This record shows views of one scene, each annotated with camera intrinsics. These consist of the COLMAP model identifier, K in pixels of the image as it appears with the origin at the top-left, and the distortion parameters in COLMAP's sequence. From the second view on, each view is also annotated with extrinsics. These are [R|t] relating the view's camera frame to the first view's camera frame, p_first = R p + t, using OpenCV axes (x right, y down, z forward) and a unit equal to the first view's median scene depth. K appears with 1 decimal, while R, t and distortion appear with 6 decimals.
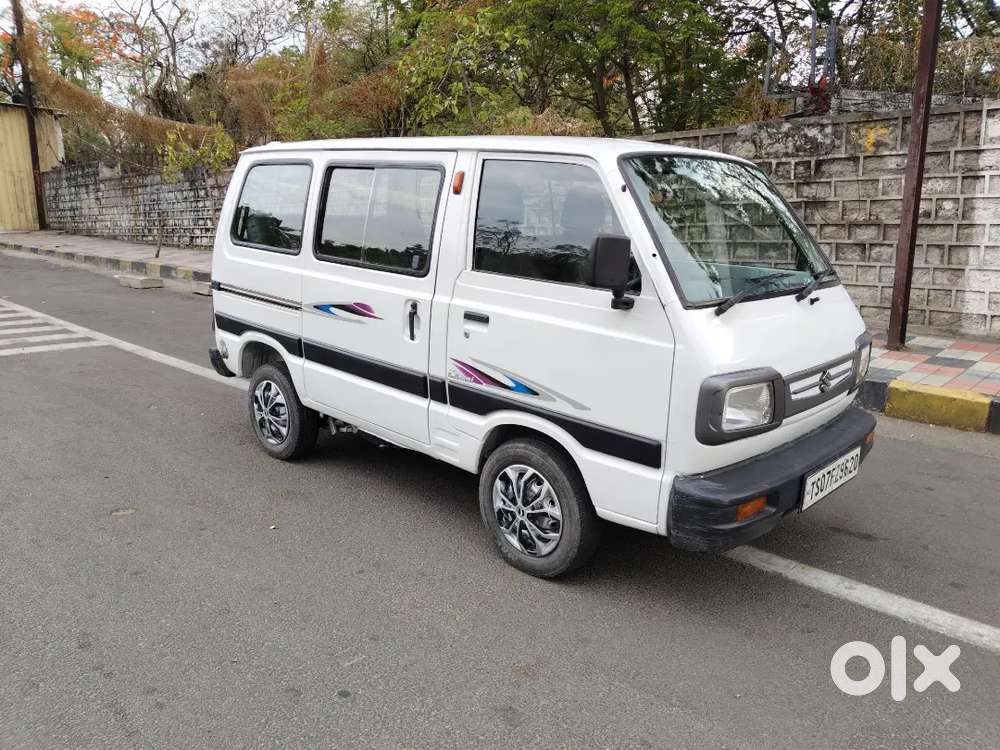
lens RADIAL K [[768.6, 0, 518.4], [0, 768.6, 362.5], [0, 0, 1]] dist [0.055697, -0.086071]
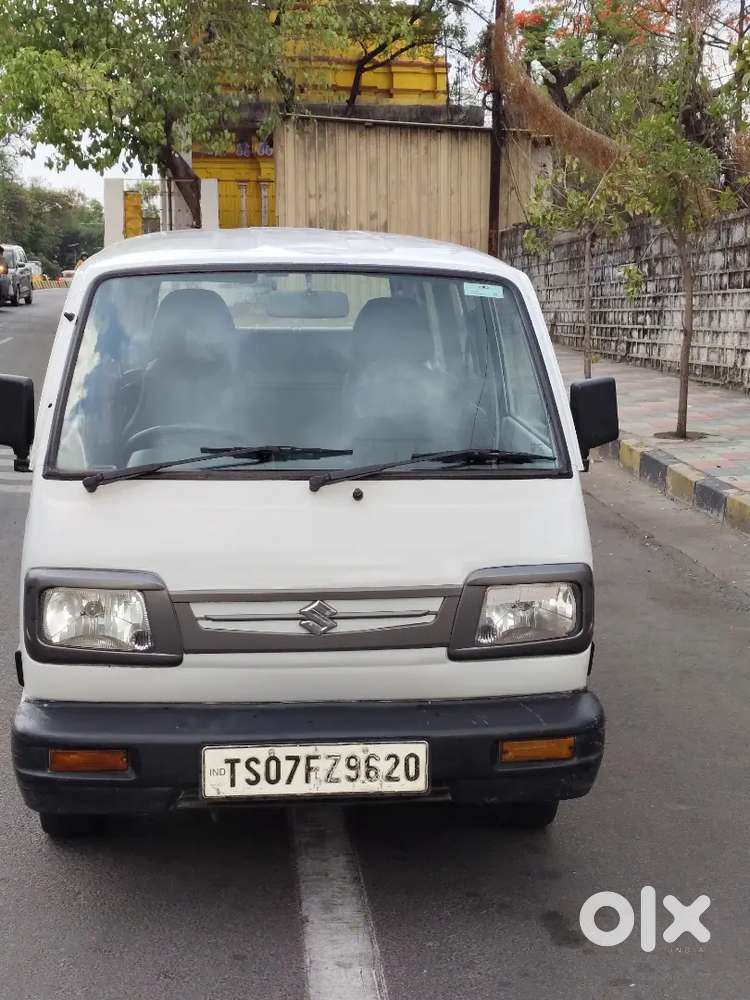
lens RADIAL K [[1553.0, 0, 375.0], [0, 1553.0, 500.0], [0, 0, 1]] dist [0.128031, 0.102085]
pose [[0.746363, 0.098181, -0.658257, 1.121527], [-0.136224, 0.990655, -0.006699, -0.062015], [0.651448, 0.094670, 0.752763, 0.041774]]
